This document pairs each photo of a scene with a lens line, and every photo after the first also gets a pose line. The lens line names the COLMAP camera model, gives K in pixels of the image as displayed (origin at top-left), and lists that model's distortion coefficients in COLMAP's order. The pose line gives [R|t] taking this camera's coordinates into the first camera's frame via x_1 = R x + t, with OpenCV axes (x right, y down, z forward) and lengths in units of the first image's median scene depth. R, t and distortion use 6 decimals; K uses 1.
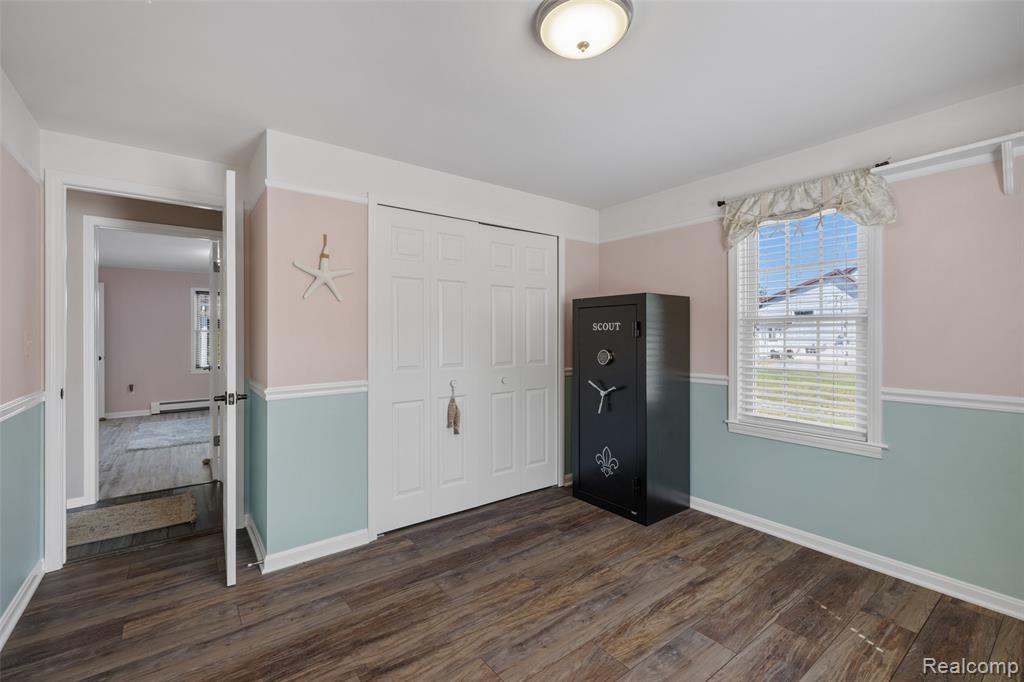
lens RADIAL K [[443.0, 0, 513.3], [0, 443.0, 337.3], [0, 0, 1]] dist [0.001811, 0.000389]
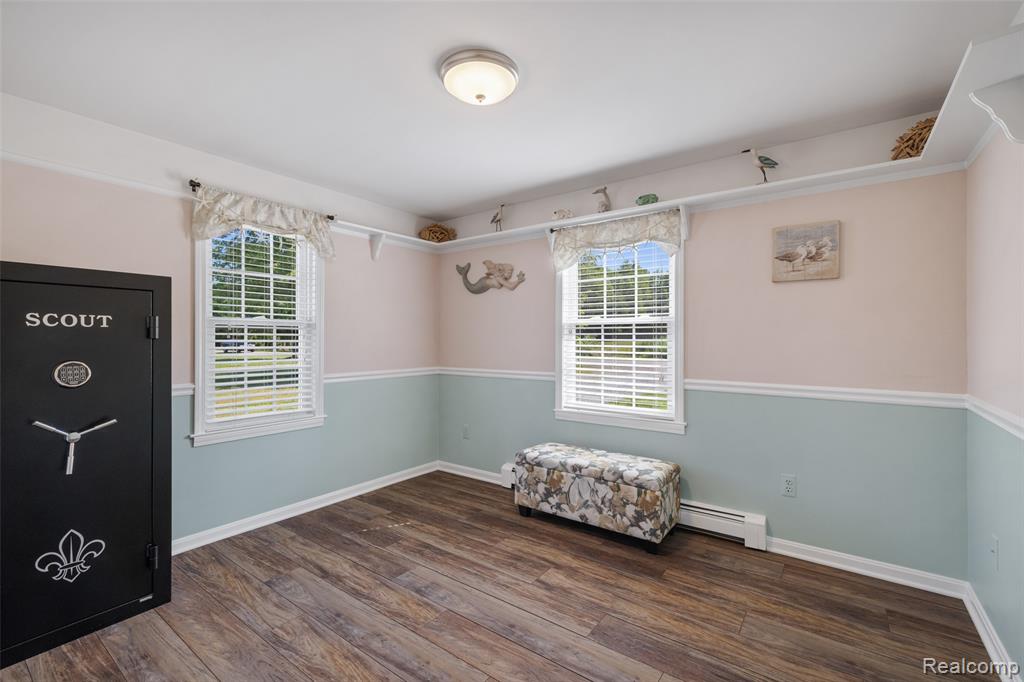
lens RADIAL K [[443.0, 0, 513.3], [0, 443.0, 337.3], [0, 0, 1]] dist [0.001811, 0.000389]
pose [[-0.291447, 0.001650, 0.956585, -0.666041], [0.000911, 0.999999, -0.001447, -0.001553], [-0.956586, 0.000450, -0.291449, 0.815540]]
